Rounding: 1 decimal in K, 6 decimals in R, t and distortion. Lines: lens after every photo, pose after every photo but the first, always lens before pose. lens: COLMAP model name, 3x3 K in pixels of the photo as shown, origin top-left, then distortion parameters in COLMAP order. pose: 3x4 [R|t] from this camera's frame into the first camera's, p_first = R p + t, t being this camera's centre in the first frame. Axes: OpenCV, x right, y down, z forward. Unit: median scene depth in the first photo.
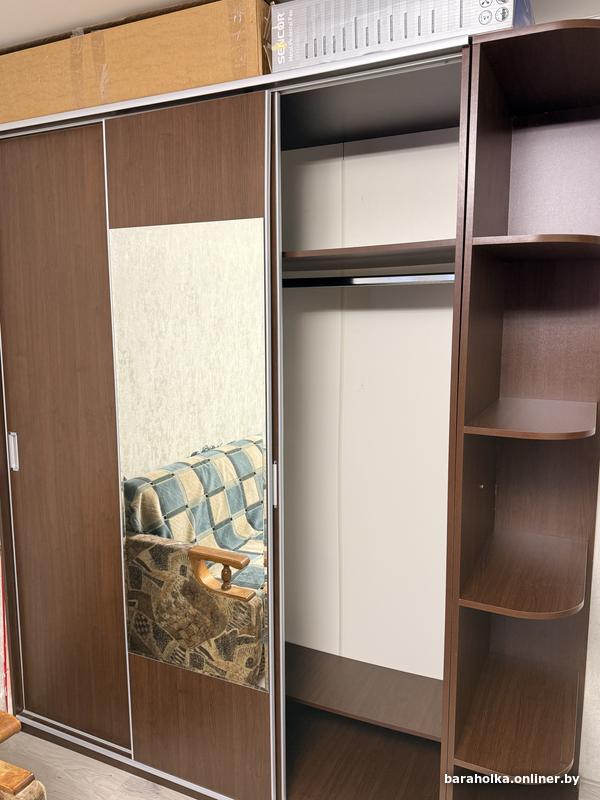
lens RADIAL K [[606.1, 0, 298.7], [0, 606.1, 404.9], [0, 0, 1]] dist [0.080761, -0.142409]
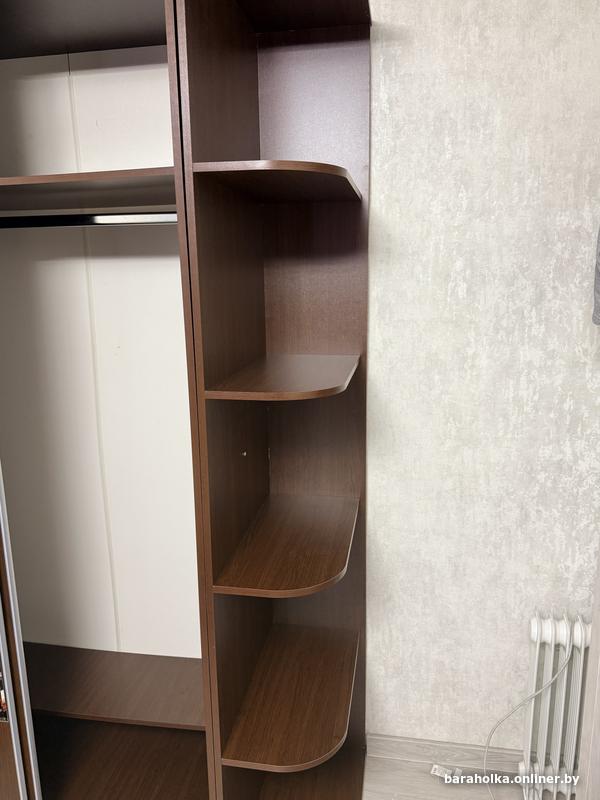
lens RADIAL K [[606.1, 0, 298.7], [0, 606.1, 404.9], [0, 0, 1]] dist [0.080761, -0.142409]
pose [[0.960730, -0.067603, 0.269123, 0.133326], [0.050389, 0.996247, 0.070373, 0.001238], [-0.272870, -0.054048, 0.960531, 0.111364]]
